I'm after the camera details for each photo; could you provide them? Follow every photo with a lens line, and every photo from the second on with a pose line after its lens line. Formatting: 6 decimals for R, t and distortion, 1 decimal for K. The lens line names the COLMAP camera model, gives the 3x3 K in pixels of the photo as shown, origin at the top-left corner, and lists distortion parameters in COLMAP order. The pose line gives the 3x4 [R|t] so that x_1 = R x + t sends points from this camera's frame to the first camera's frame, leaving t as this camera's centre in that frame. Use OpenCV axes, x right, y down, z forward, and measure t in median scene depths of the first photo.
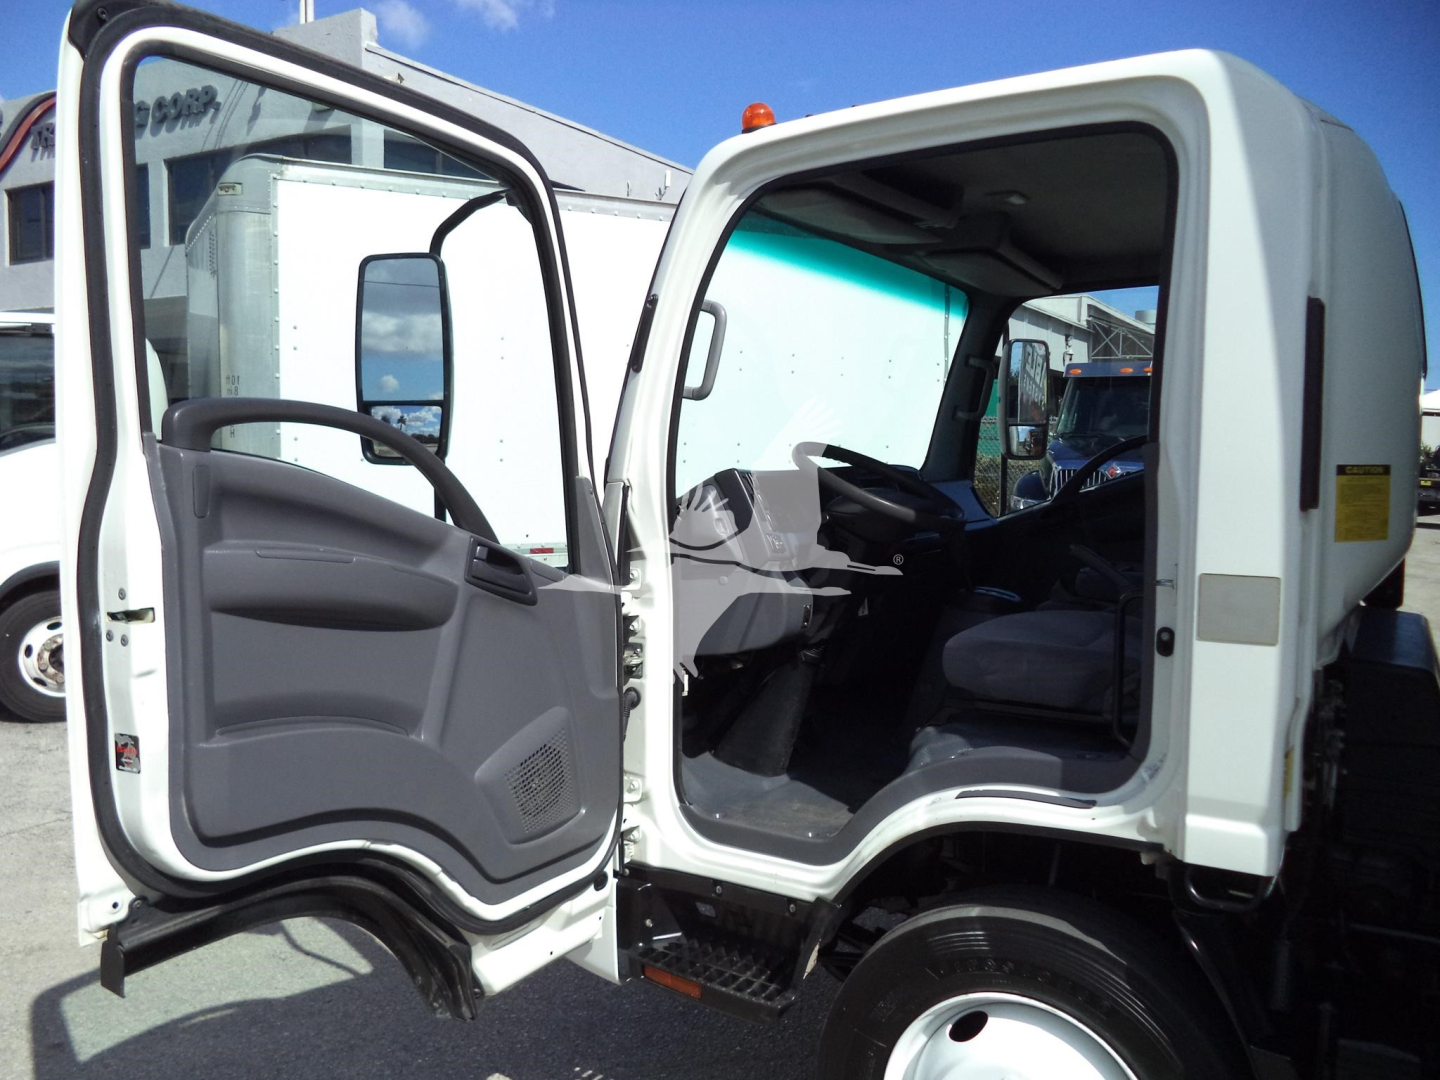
lens RADIAL K [[1190.7, 0, 714.2], [0, 1190.7, 533.6], [0, 0, 1]] dist [0.008941, -0.002562]
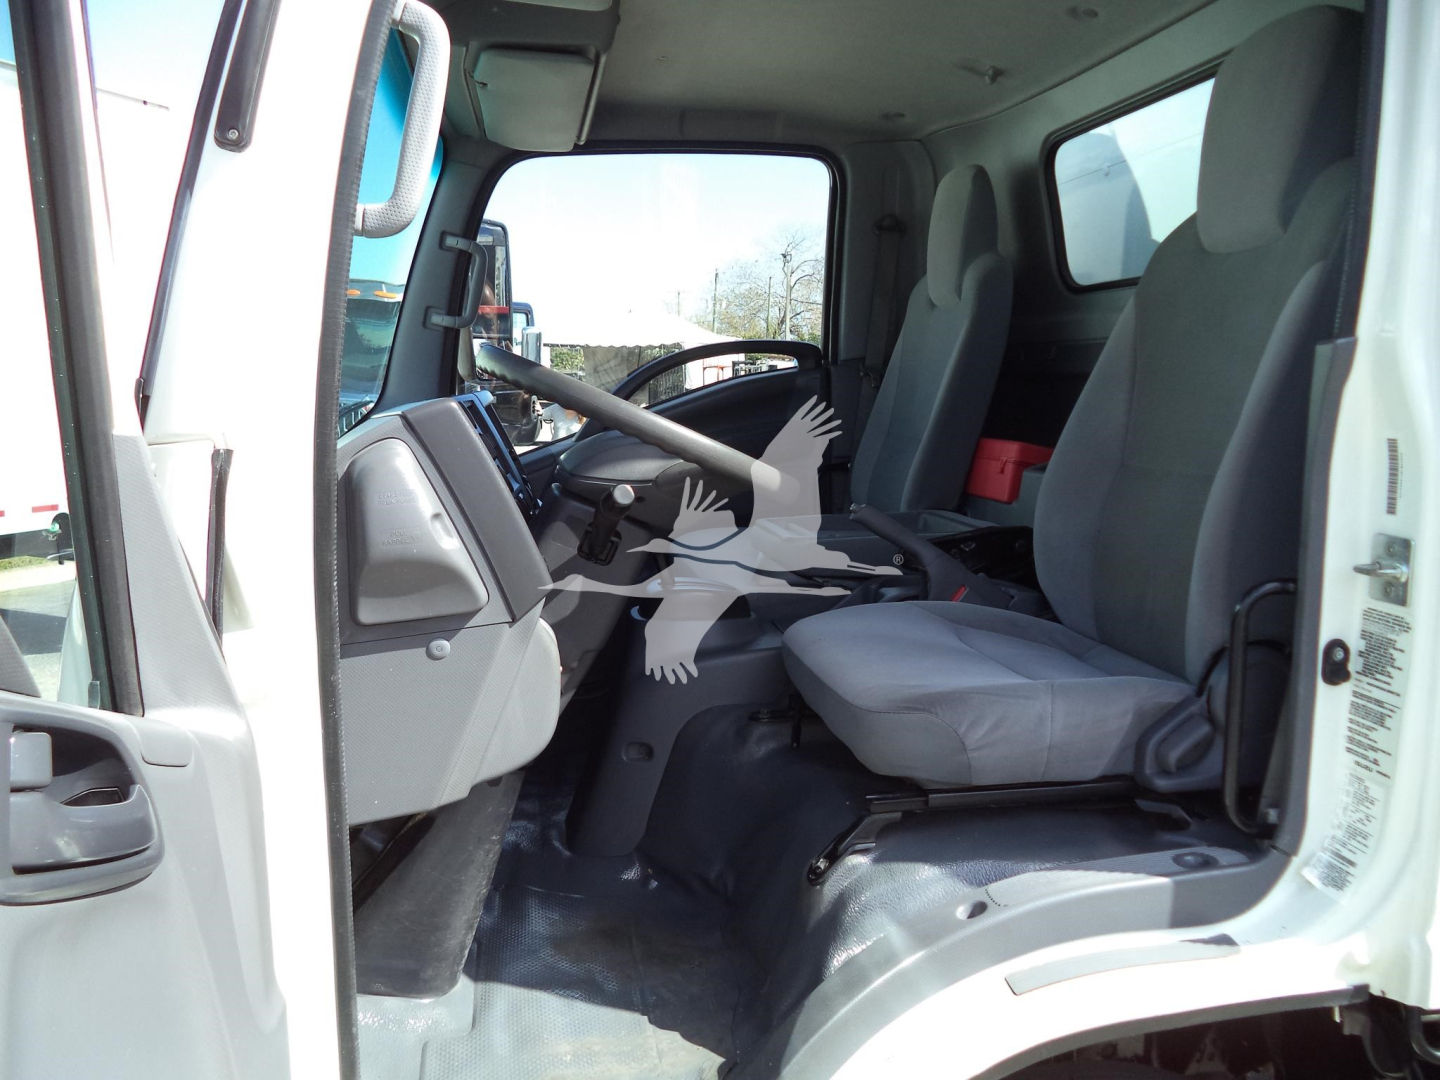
lens RADIAL K [[1190.7, 0, 727.4], [0, 1190.7, 526.6], [0, 0, 1]] dist [0.008941, -0.002562]
pose [[0.753289, -0.095673, 0.650694, -0.209674], [0.060823, 0.995257, 0.075922, -0.037170], [-0.654871, -0.017615, 0.755535, 0.604684]]
